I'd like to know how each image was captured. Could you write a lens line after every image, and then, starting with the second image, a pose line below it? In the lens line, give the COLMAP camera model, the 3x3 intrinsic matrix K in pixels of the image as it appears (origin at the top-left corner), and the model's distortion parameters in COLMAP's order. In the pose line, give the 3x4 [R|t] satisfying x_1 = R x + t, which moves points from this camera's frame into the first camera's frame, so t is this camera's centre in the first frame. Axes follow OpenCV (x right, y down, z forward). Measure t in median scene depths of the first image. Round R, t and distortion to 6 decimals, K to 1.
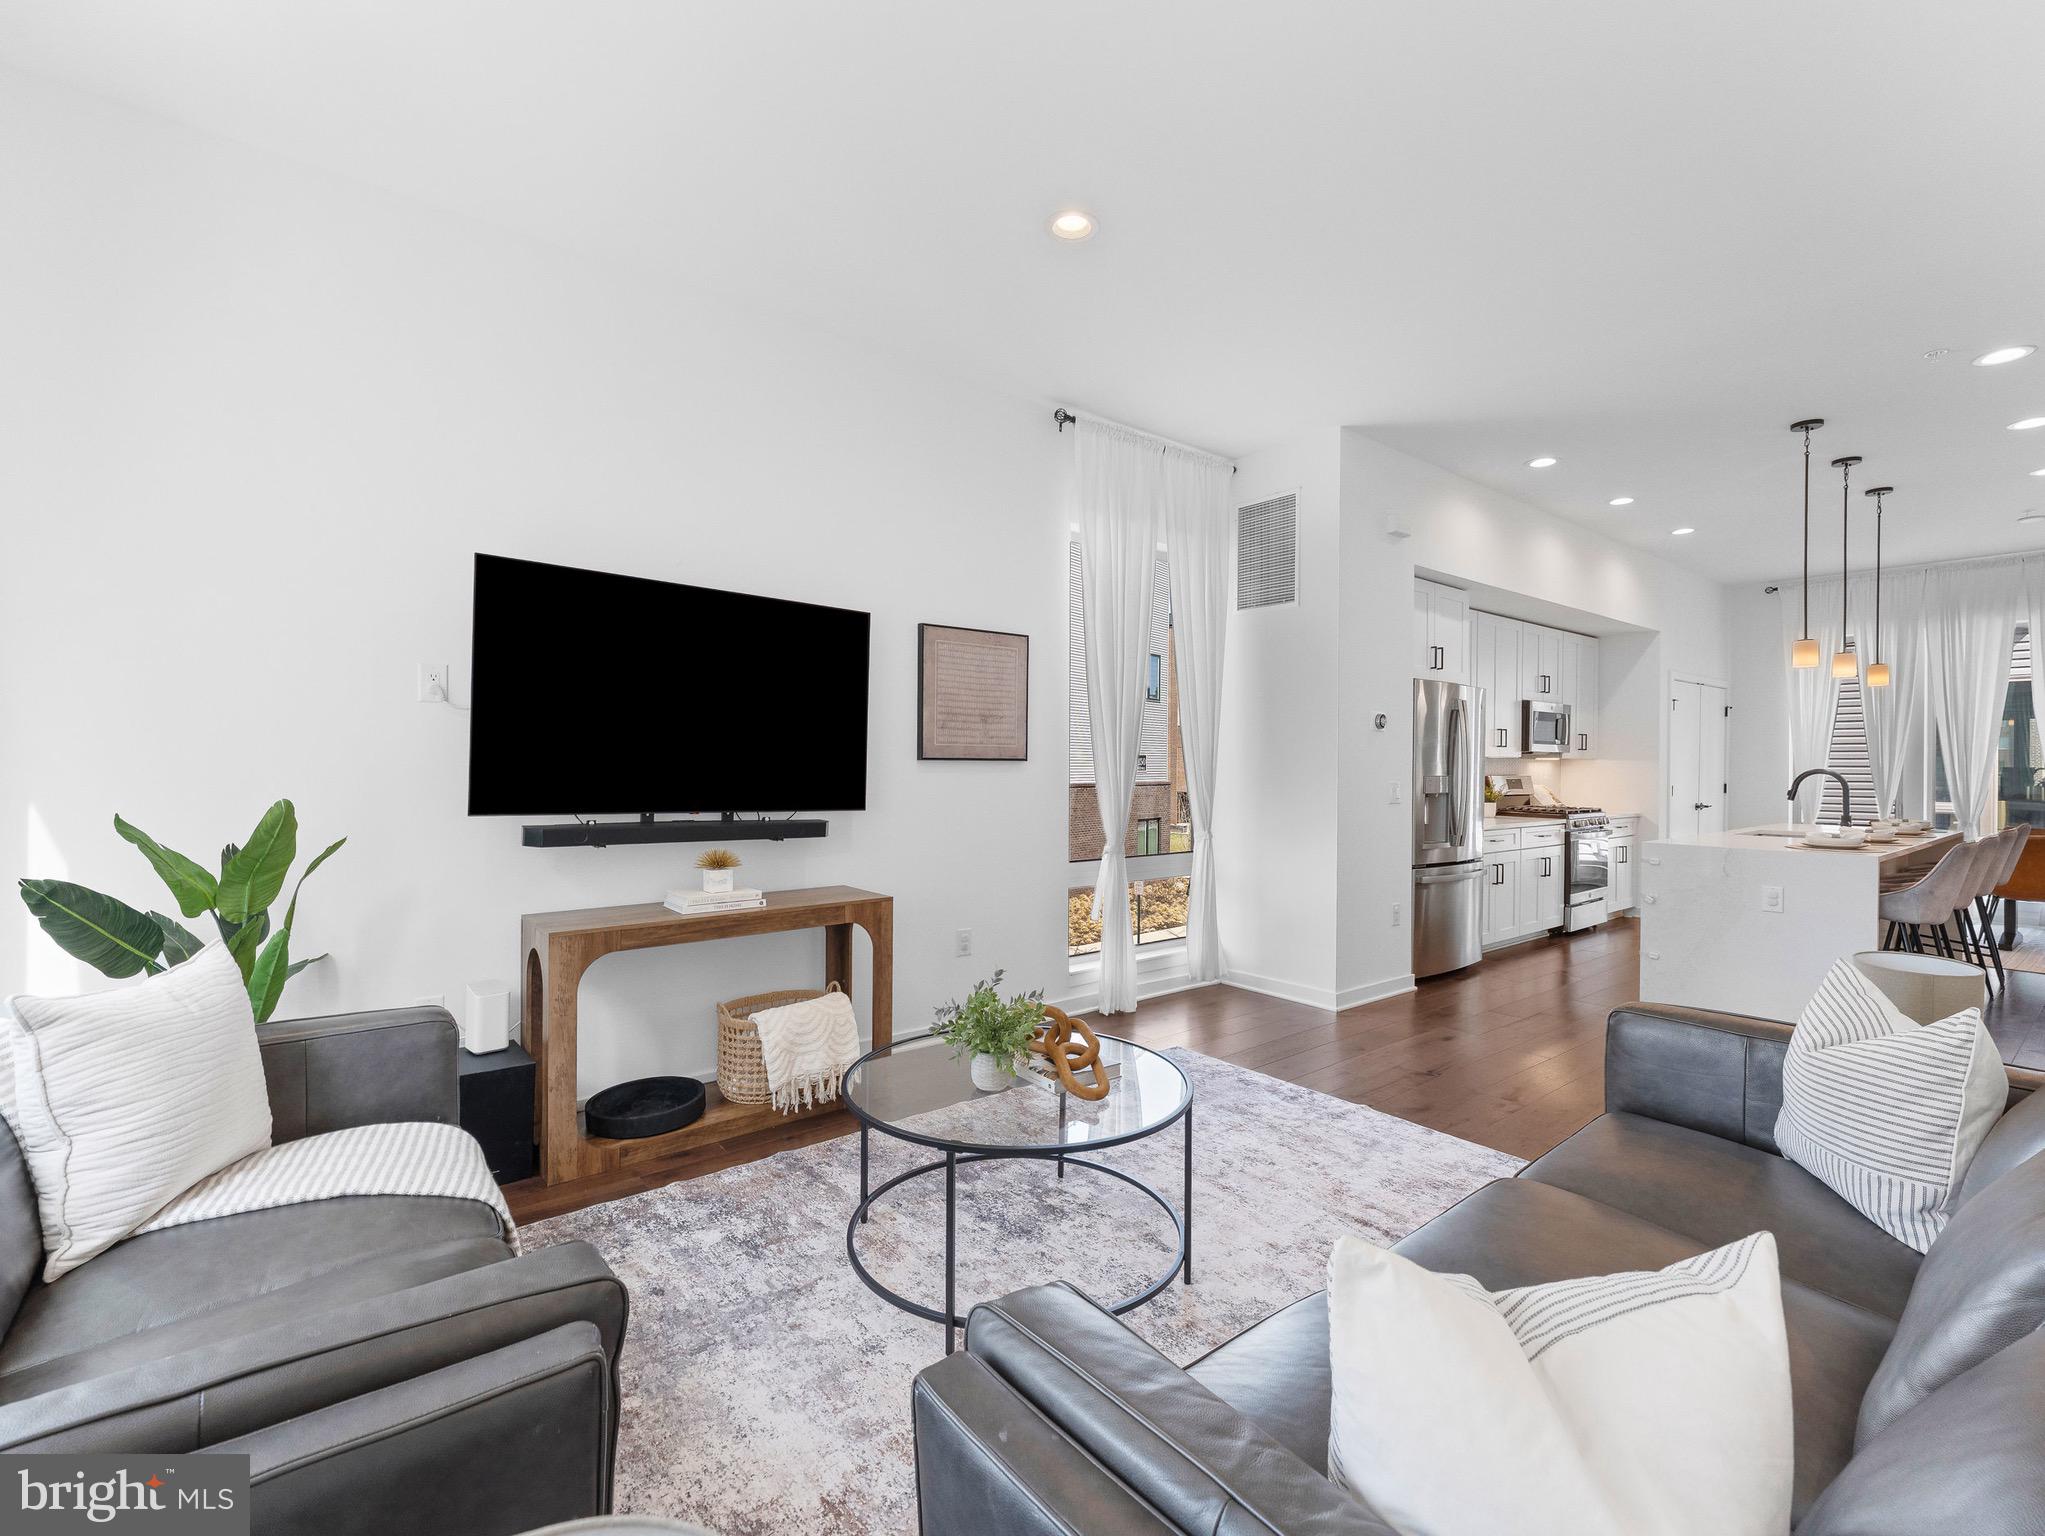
lens RADIAL K [[928.7, 0, 1020.9], [0, 928.7, 764.3], [0, 0, 1]] dist [-0.009063, 0.001461]
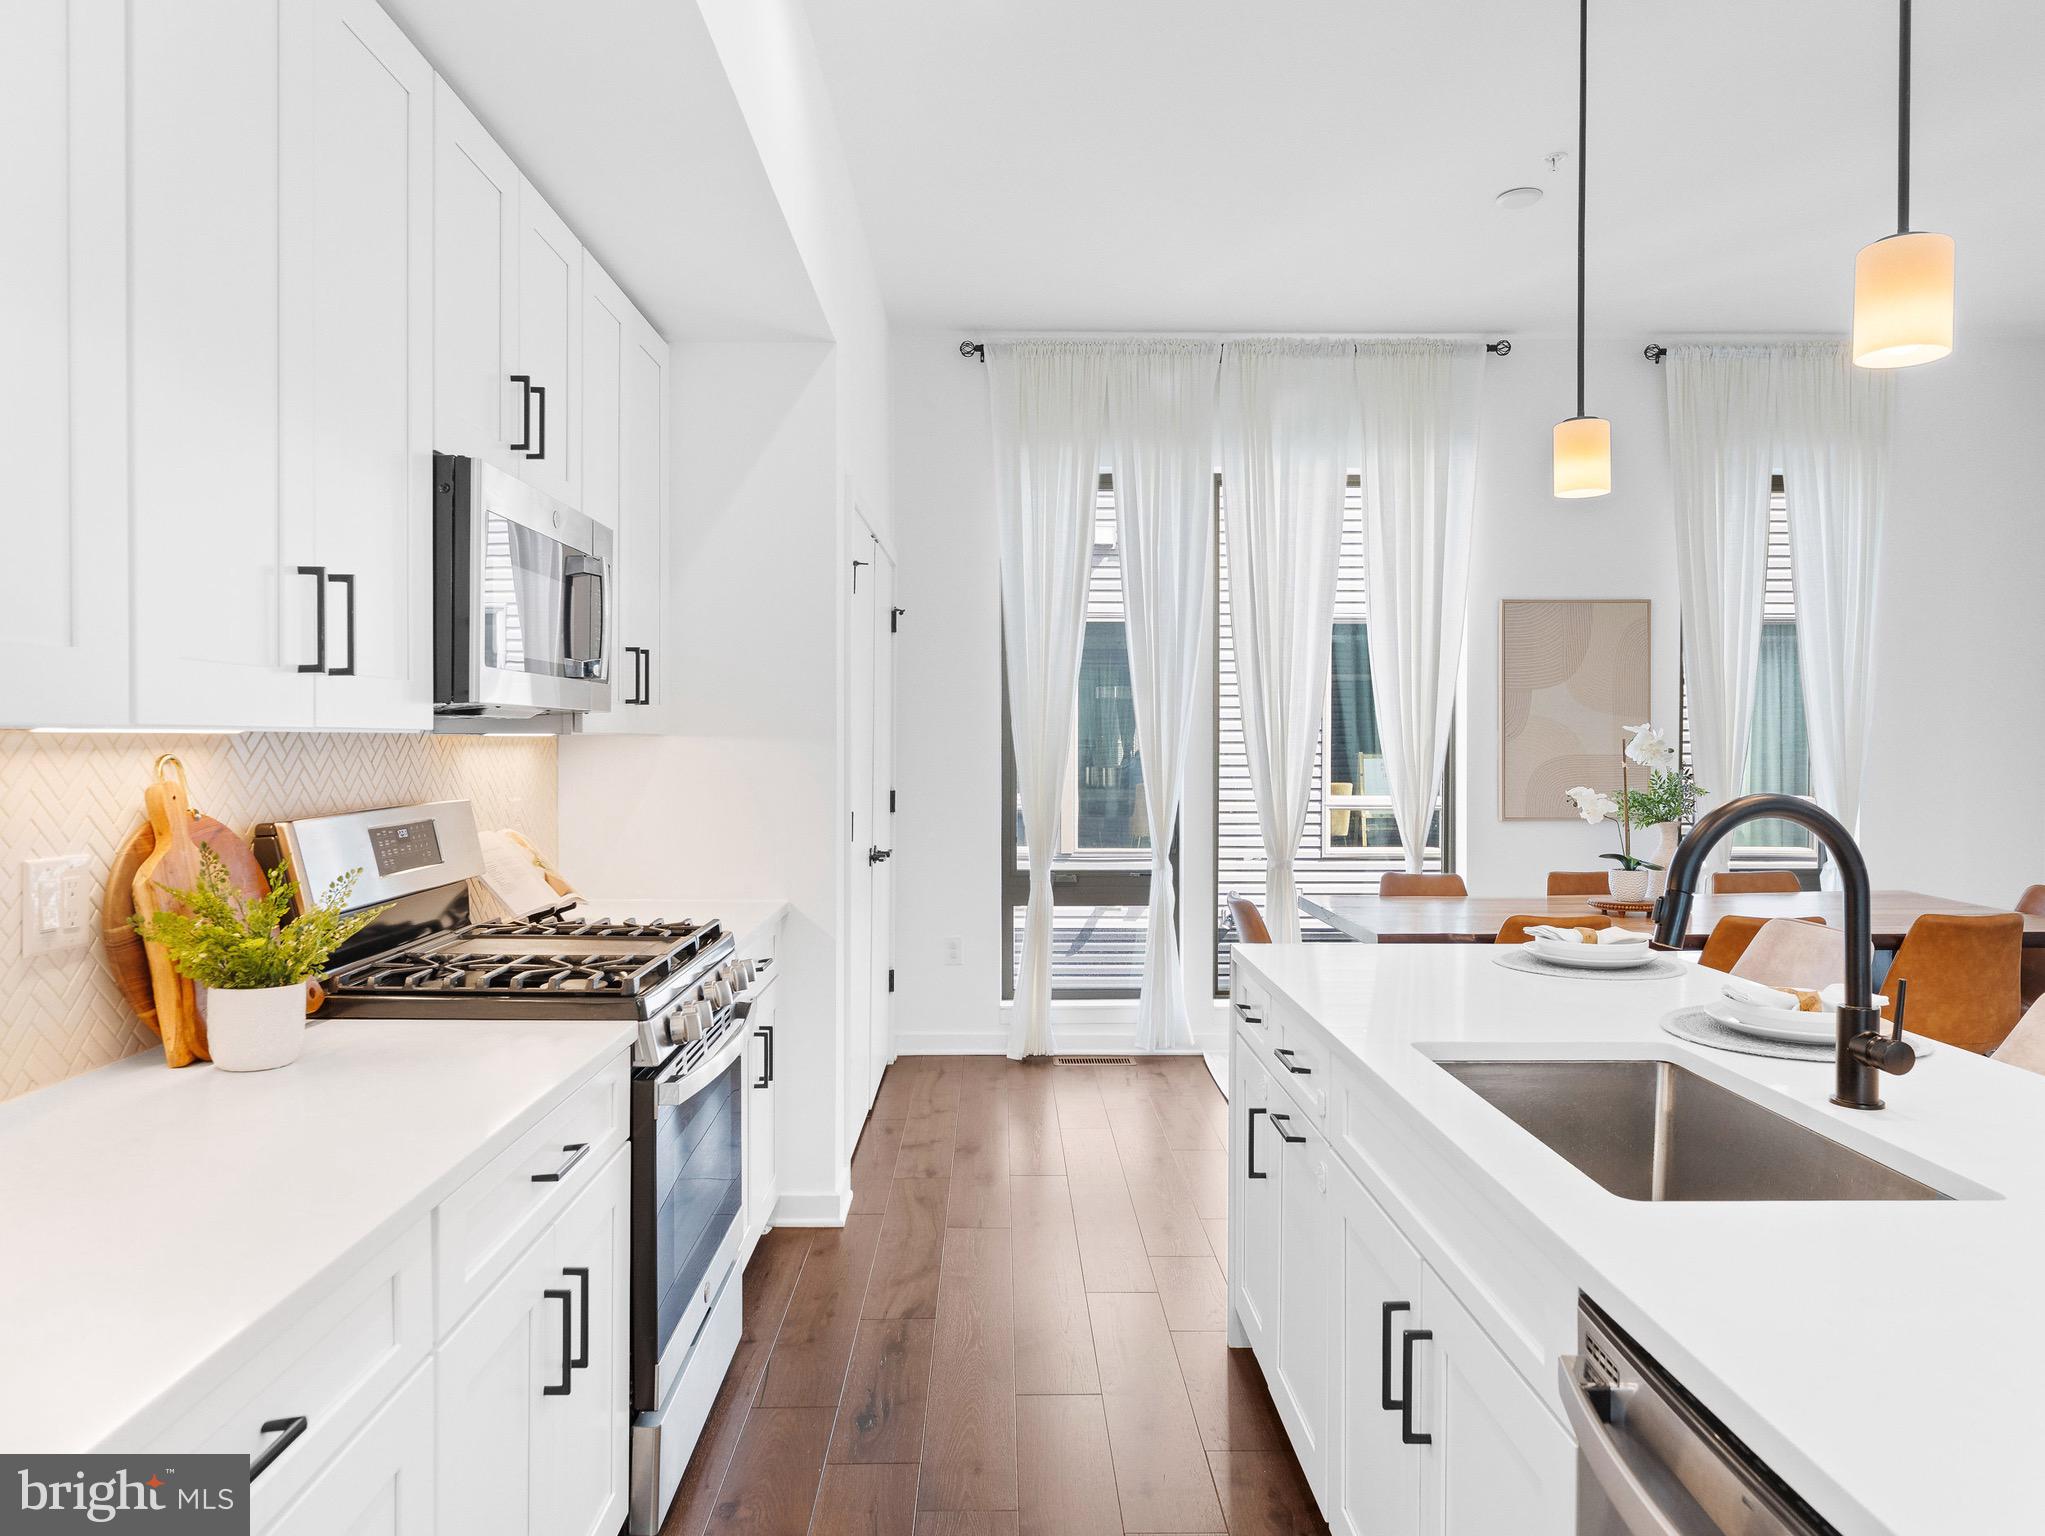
lens RADIAL K [[1348.5, 0, 1002.8], [0, 1348.5, 756.4], [0, 0, 1]] dist [-0.018145, 0.006158]
pose [[0.620408, -0.015223, 0.784132, 0.384737], [0.003946, 0.999860, 0.016288, -0.006291], [-0.784269, -0.007011, 0.620381, 0.716677]]
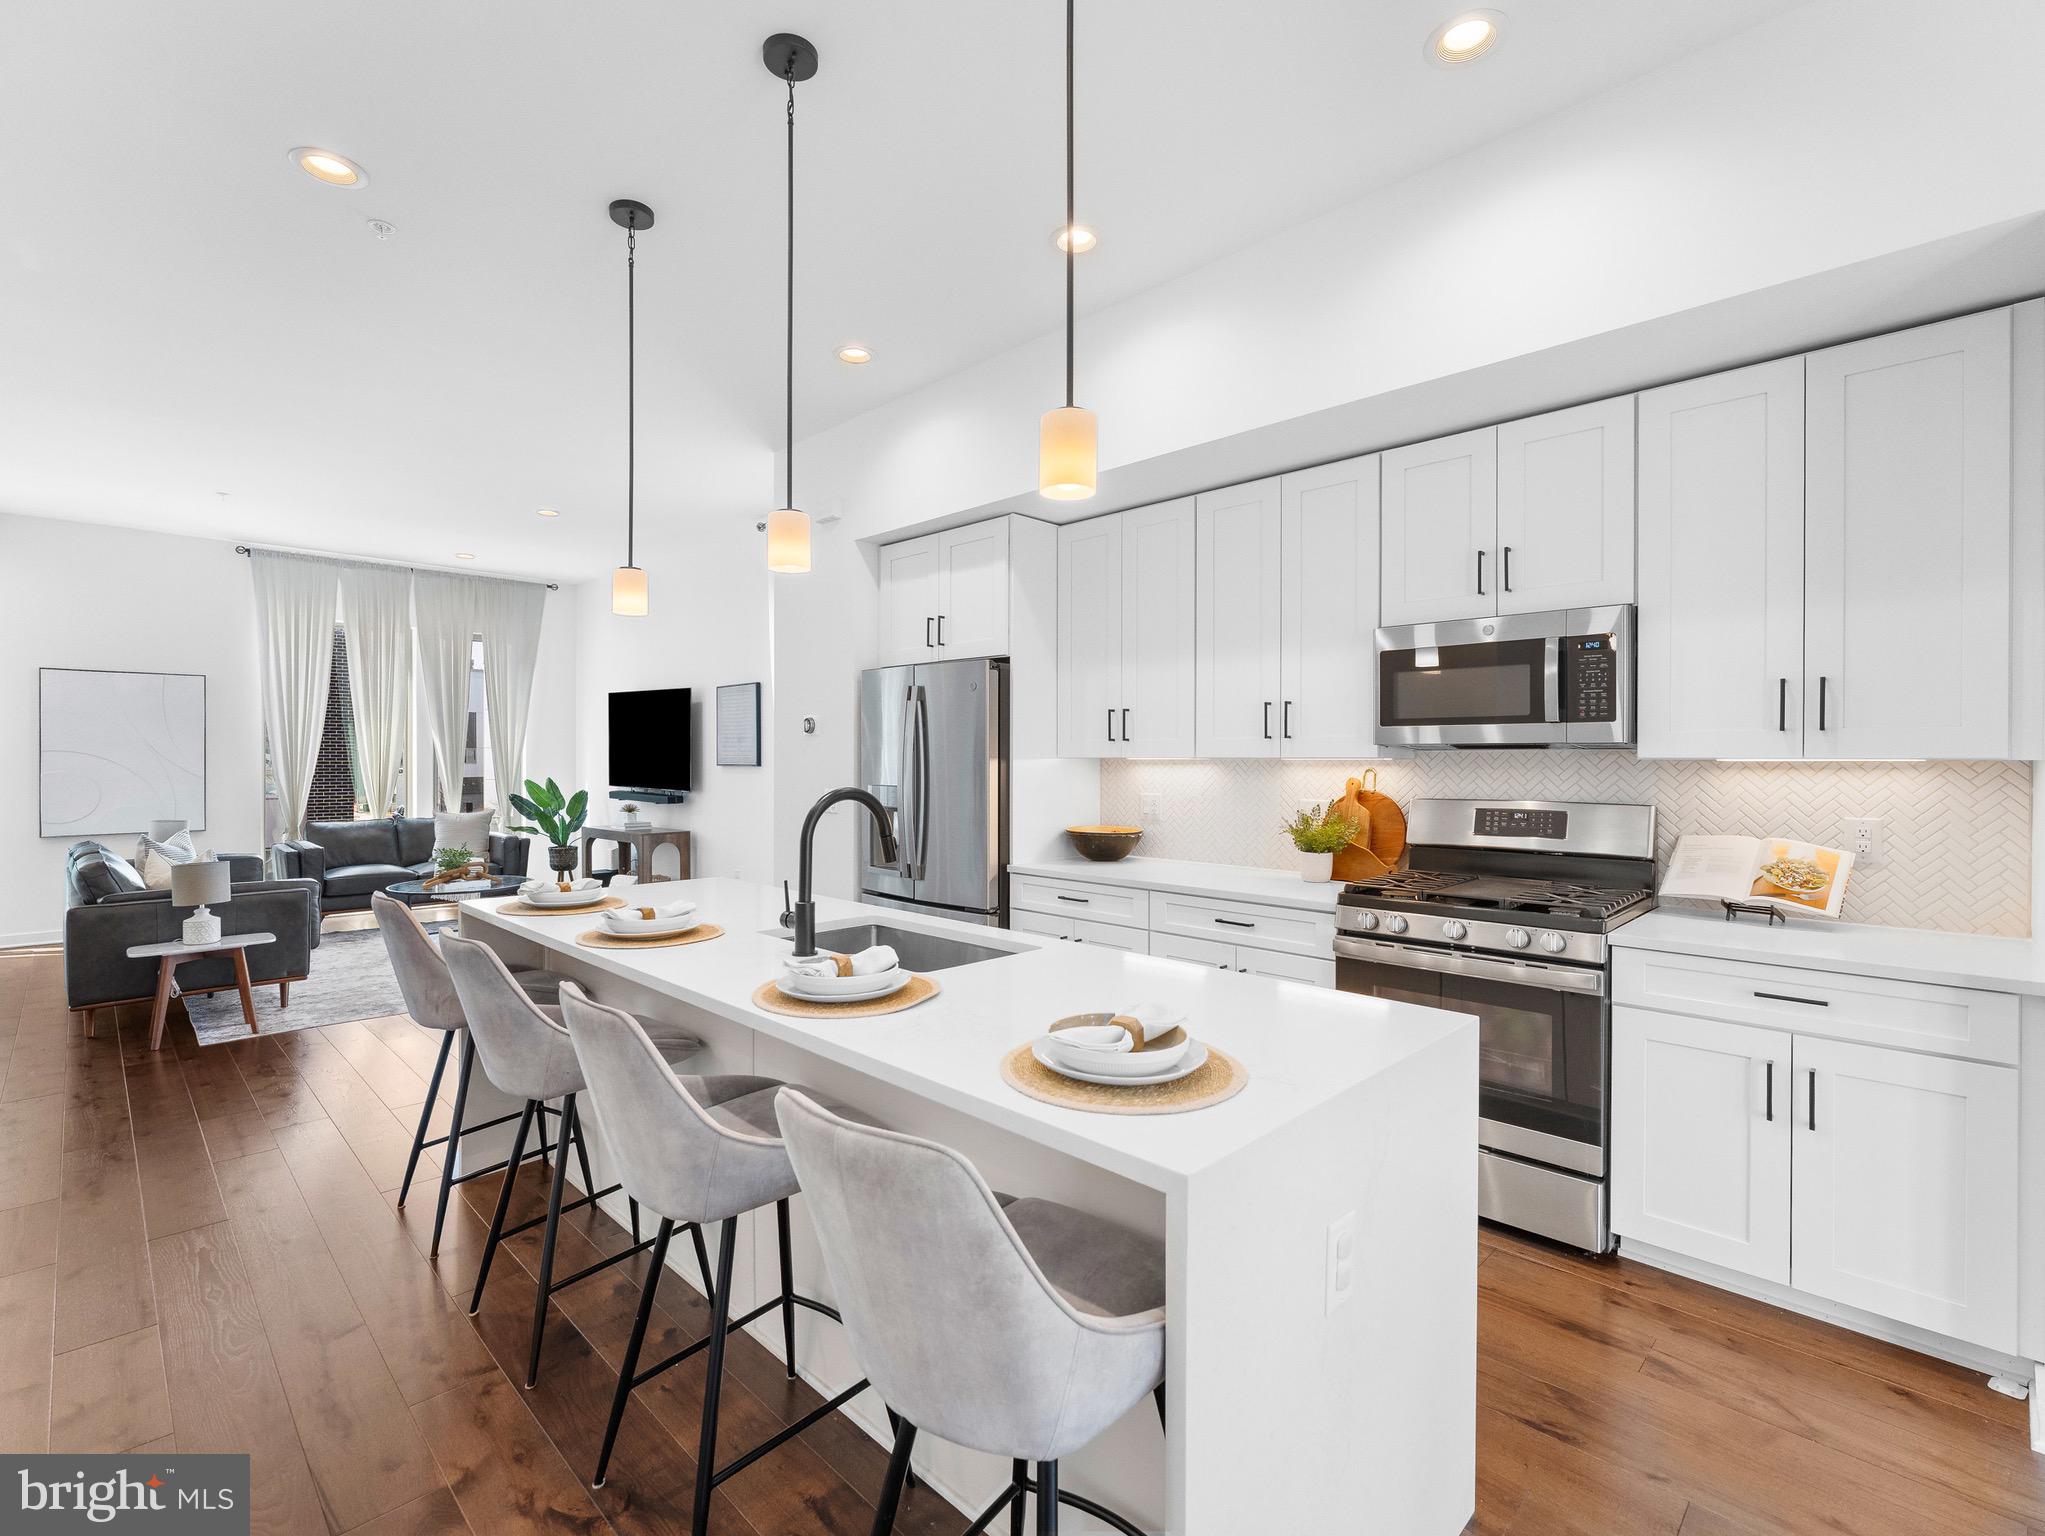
lens RADIAL K [[953.3, 0, 1042.2], [0, 953.3, 765.0], [0, 0, 1]] dist [-0.005544, -0.000732]
pose [[0.131173, -0.002330, -0.991357, 0.995580], [-0.005113, 0.999982, -0.003026, -0.002006], [0.991346, 0.005465, 0.131159, 0.787117]]
